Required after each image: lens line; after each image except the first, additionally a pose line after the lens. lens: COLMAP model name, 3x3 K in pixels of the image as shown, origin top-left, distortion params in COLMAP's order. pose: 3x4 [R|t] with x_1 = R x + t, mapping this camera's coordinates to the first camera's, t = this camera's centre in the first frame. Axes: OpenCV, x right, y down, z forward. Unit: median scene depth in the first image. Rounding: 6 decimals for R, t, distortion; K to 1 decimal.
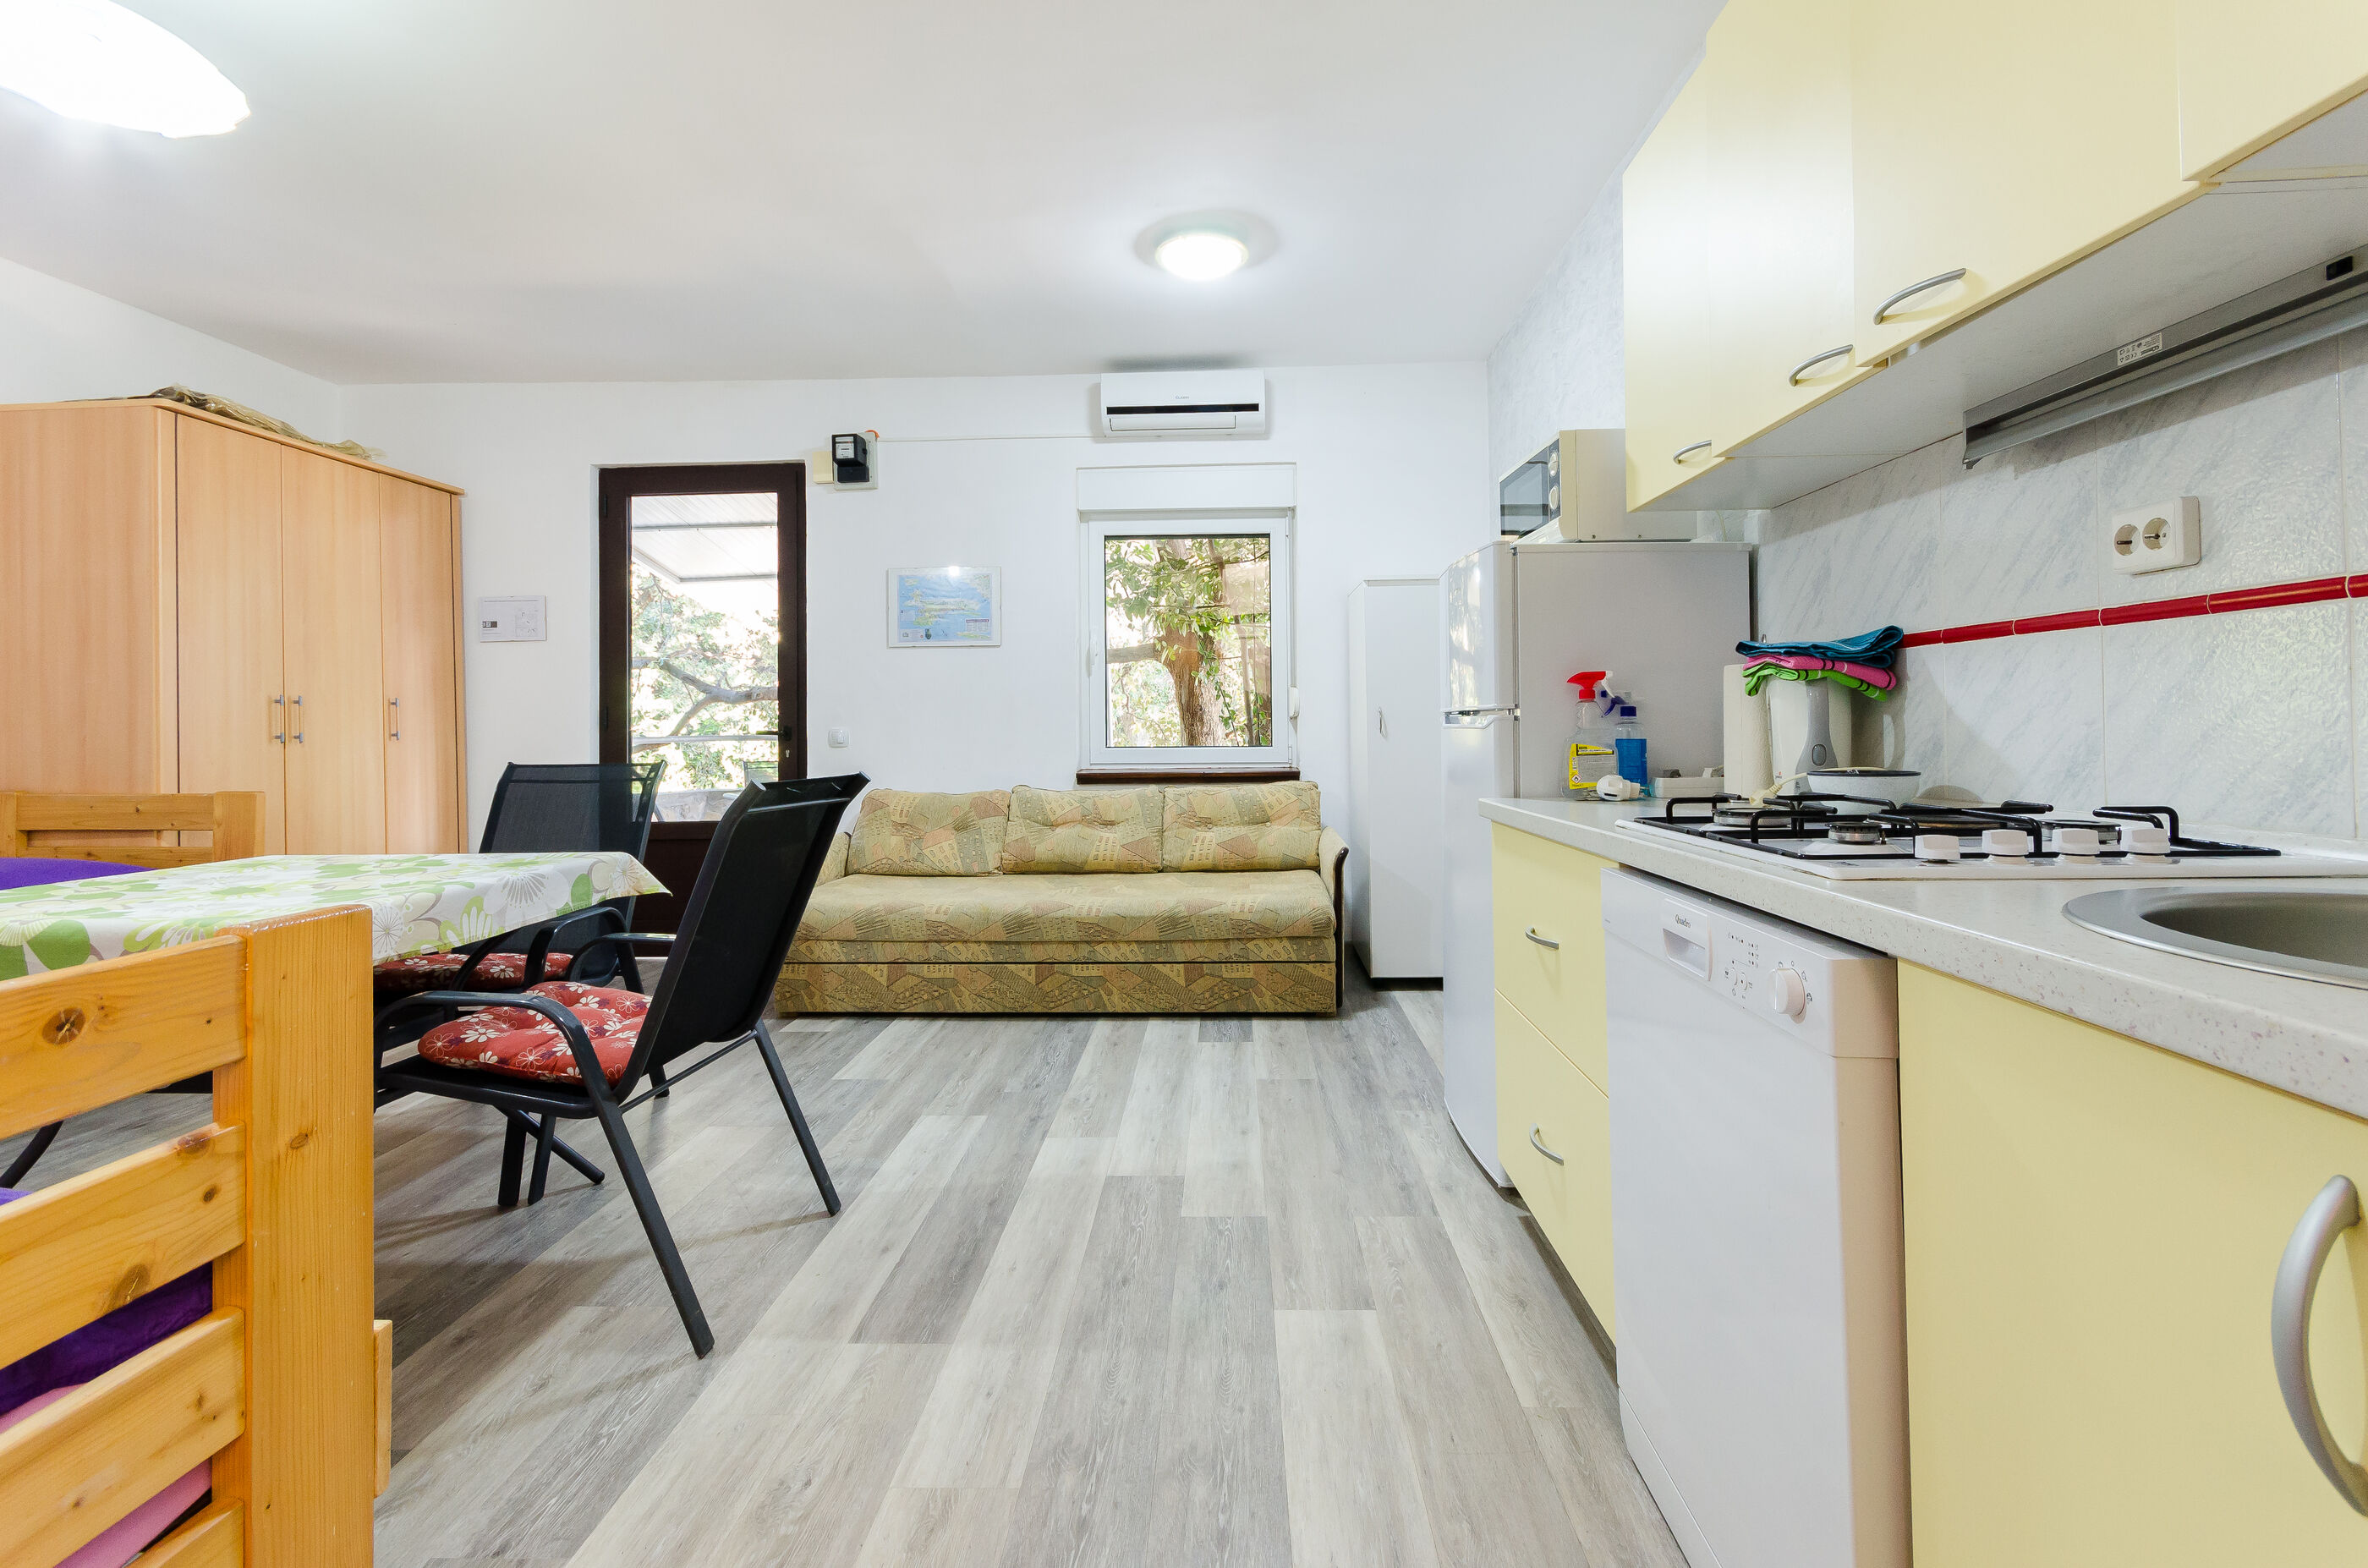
lens RADIAL K [[1055.3, 0, 1215.6], [0, 1055.3, 703.6], [0, 0, 1]] dist [0.000598, 0.001146]
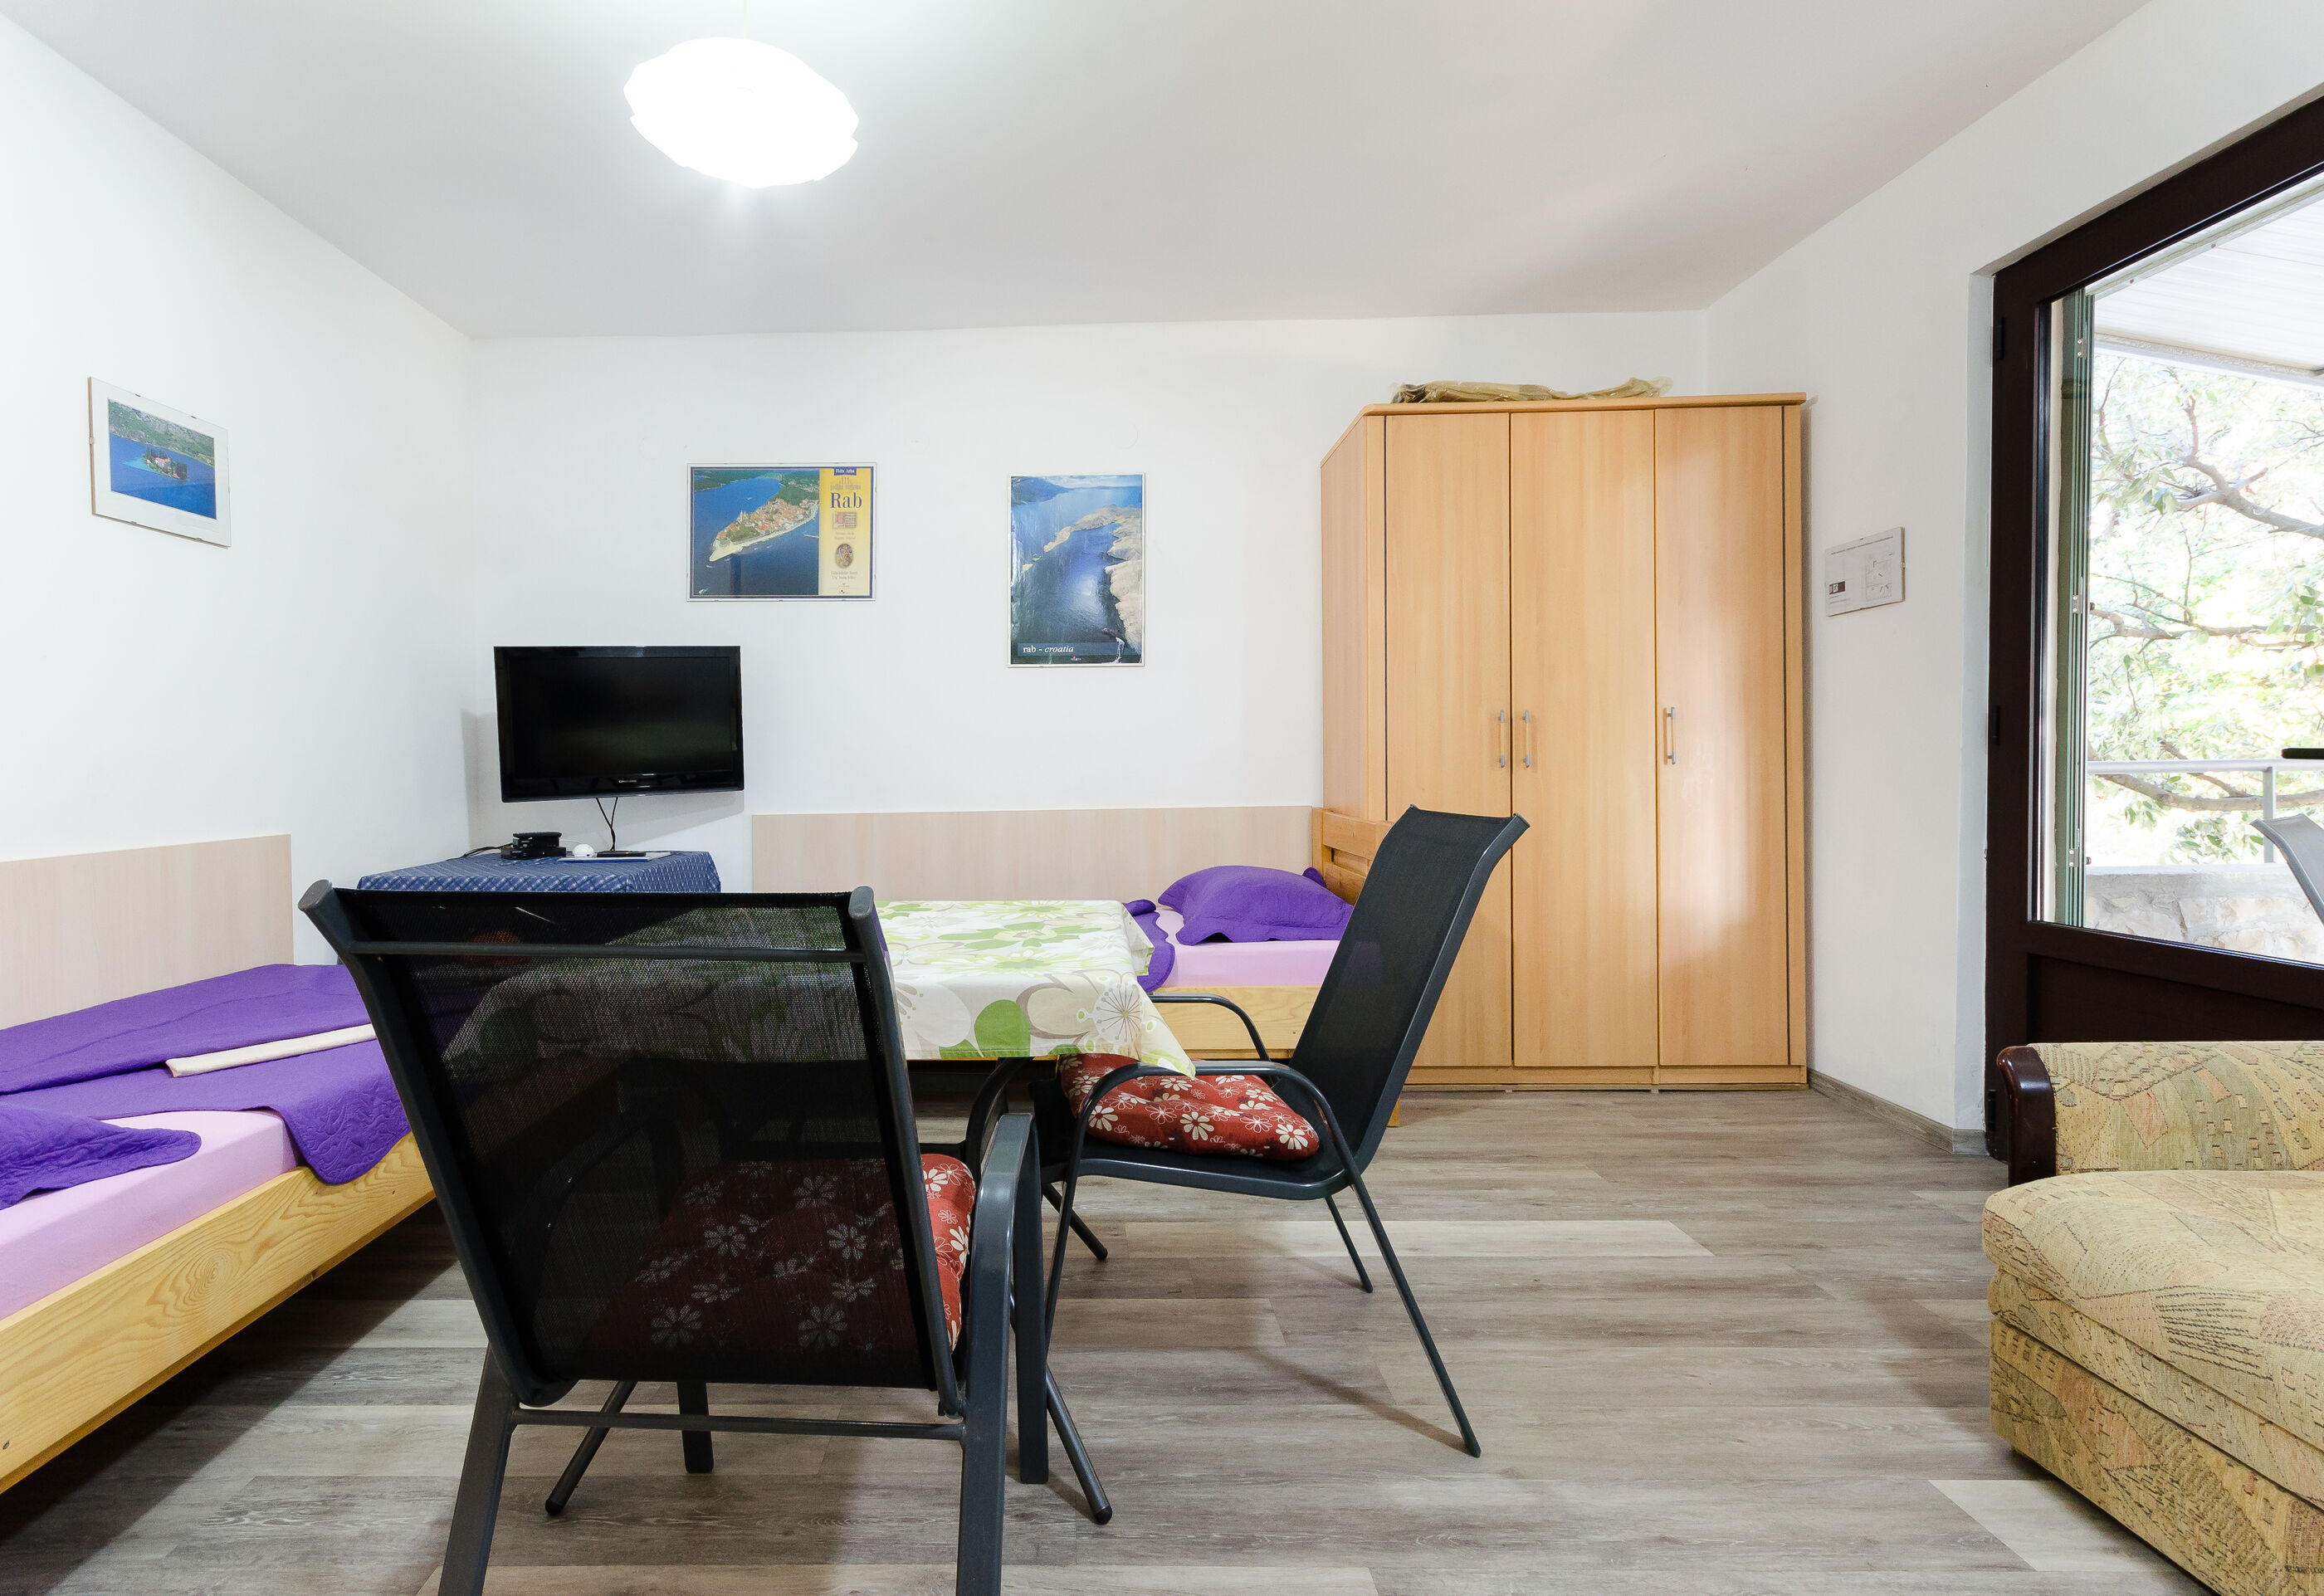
lens RADIAL K [[1124.4, 0, 1028.7], [0, 1124.4, 776.3], [0, 0, 1]] dist [0.004477, 0.001032]
pose [[-0.011080, 0.022915, -0.999676, 0.042598], [0.034194, 0.999161, 0.022525, 0.018851], [0.999354, -0.033933, -0.011855, 1.014604]]
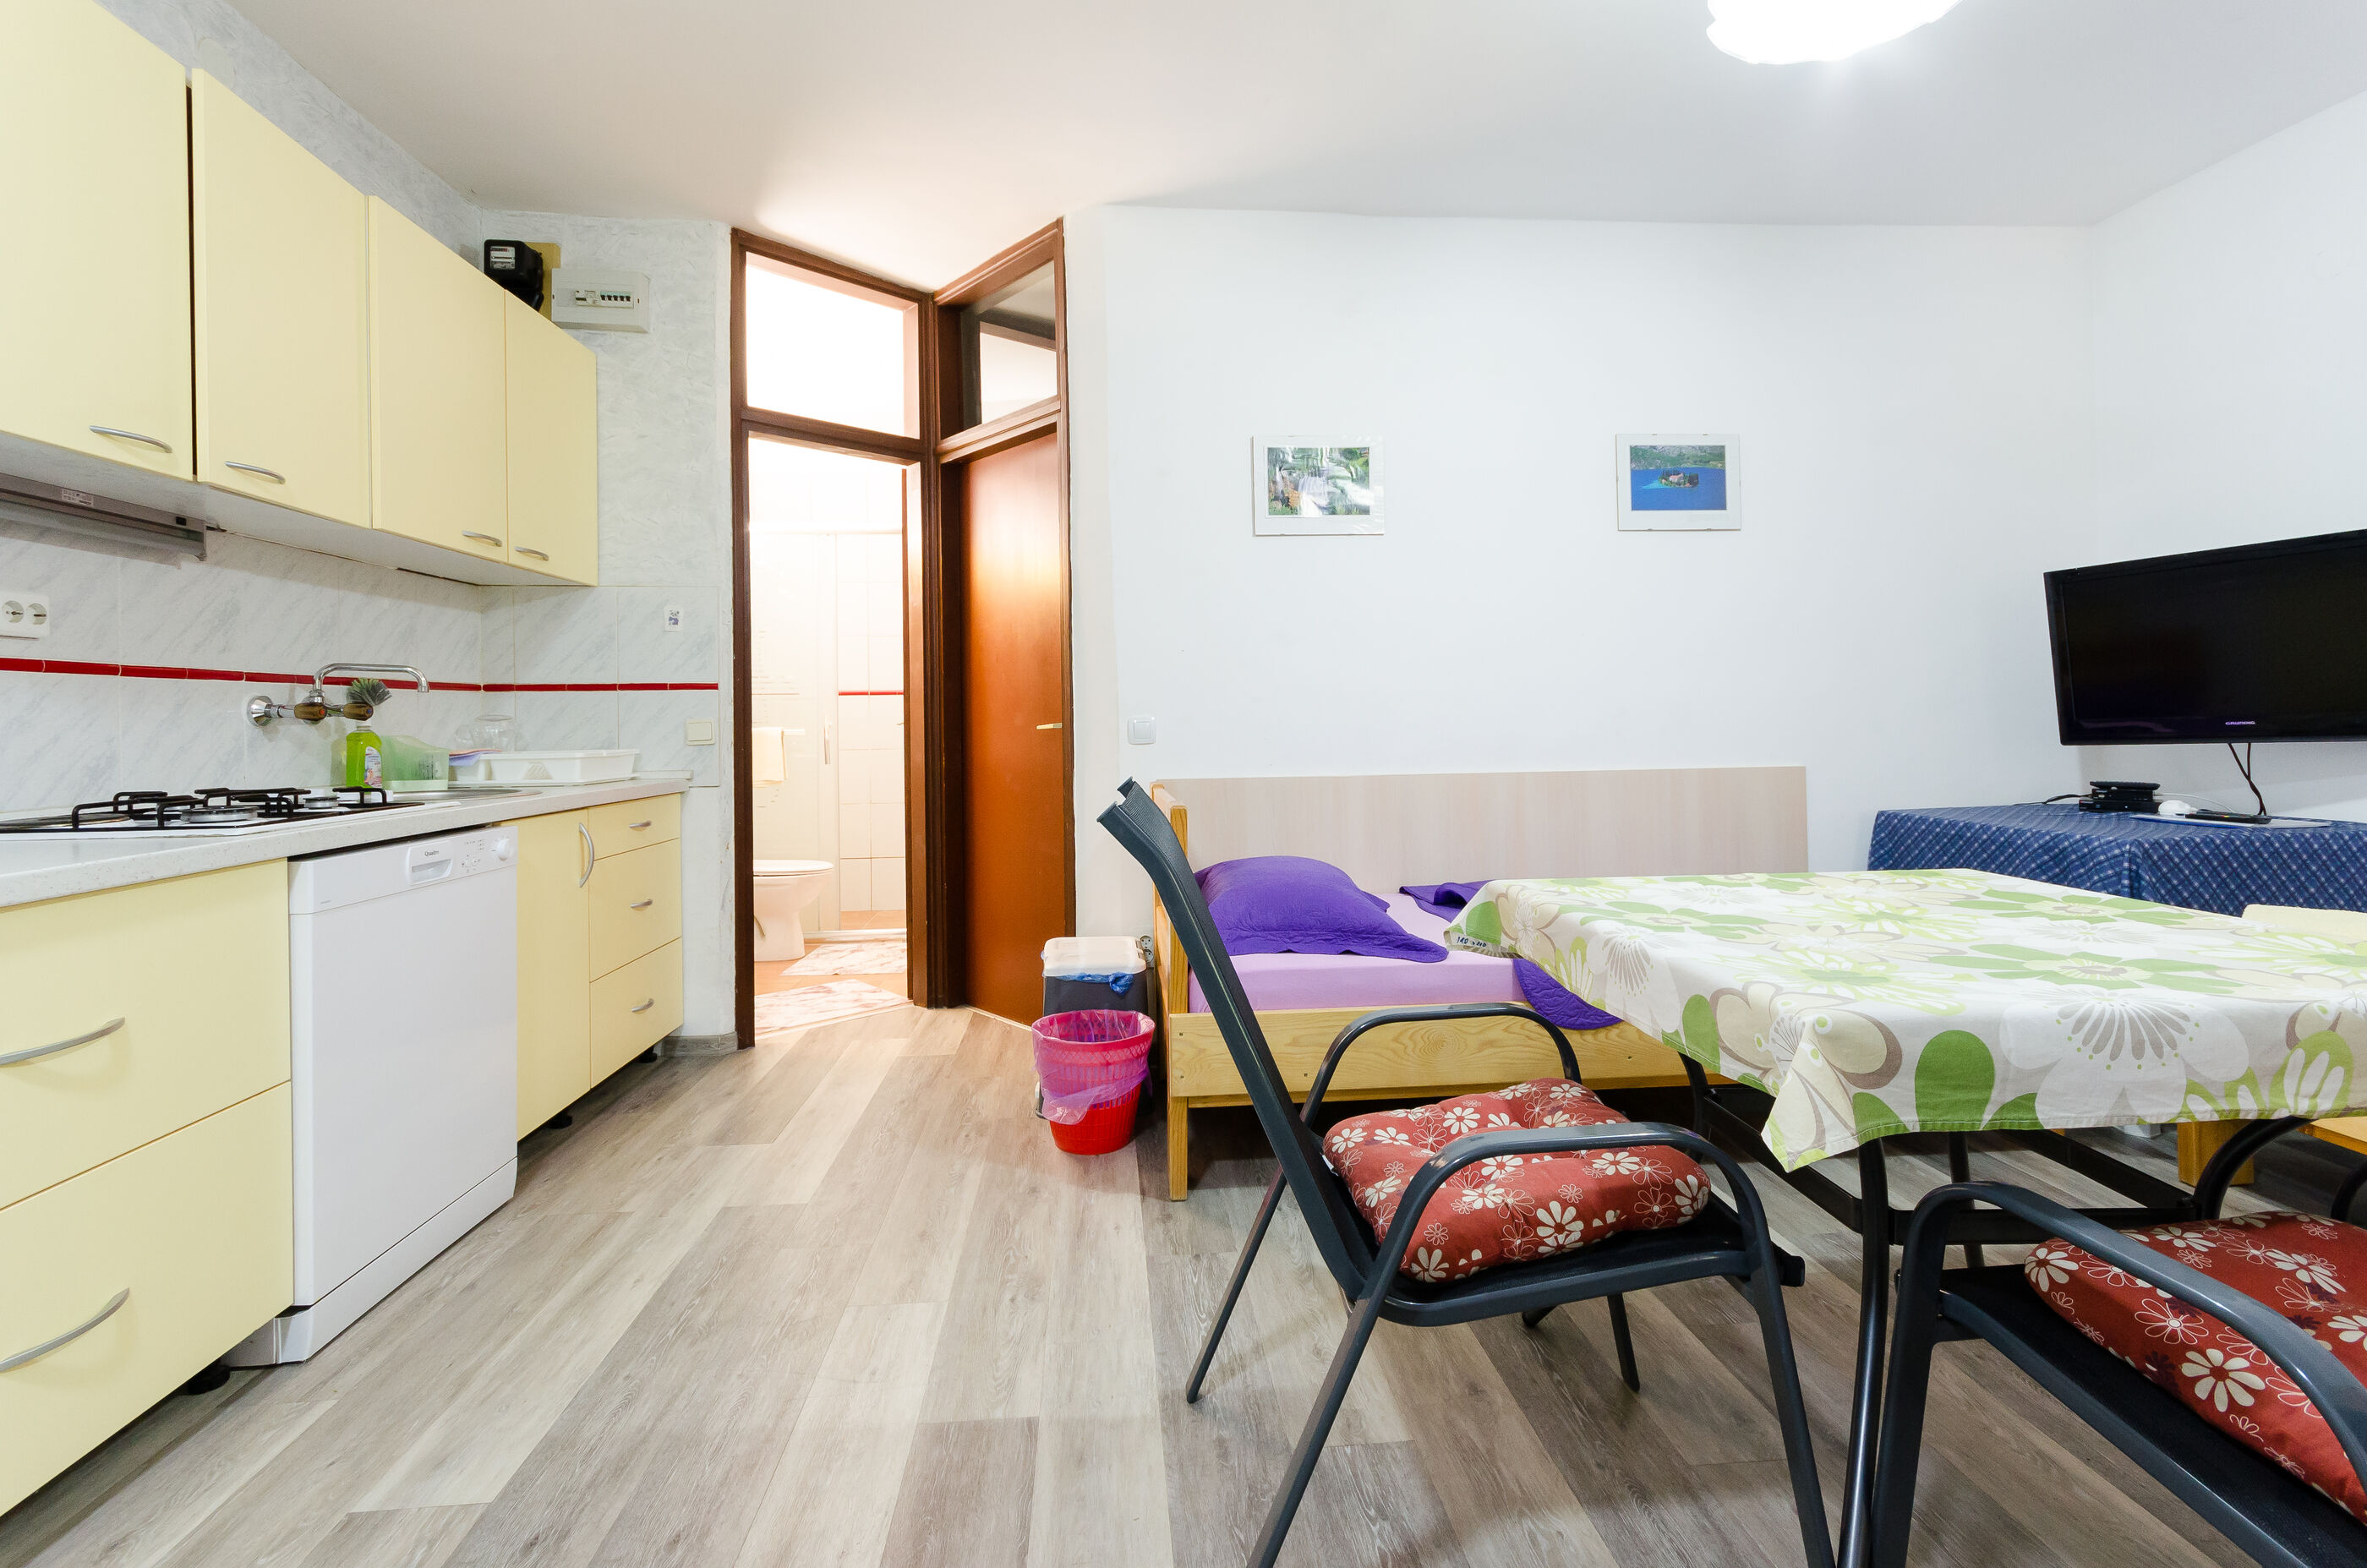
lens RADIAL K [[1054.8, 0, 1185.0], [0, 1054.8, 701.4], [0, 0, 1]] dist [0.000598, 0.001146]
pose [[-0.995082, 0.022090, -0.096564, -0.304957], [0.026028, 0.998872, -0.039715, 0.034234], [0.095578, -0.042033, -0.994534, 1.467634]]
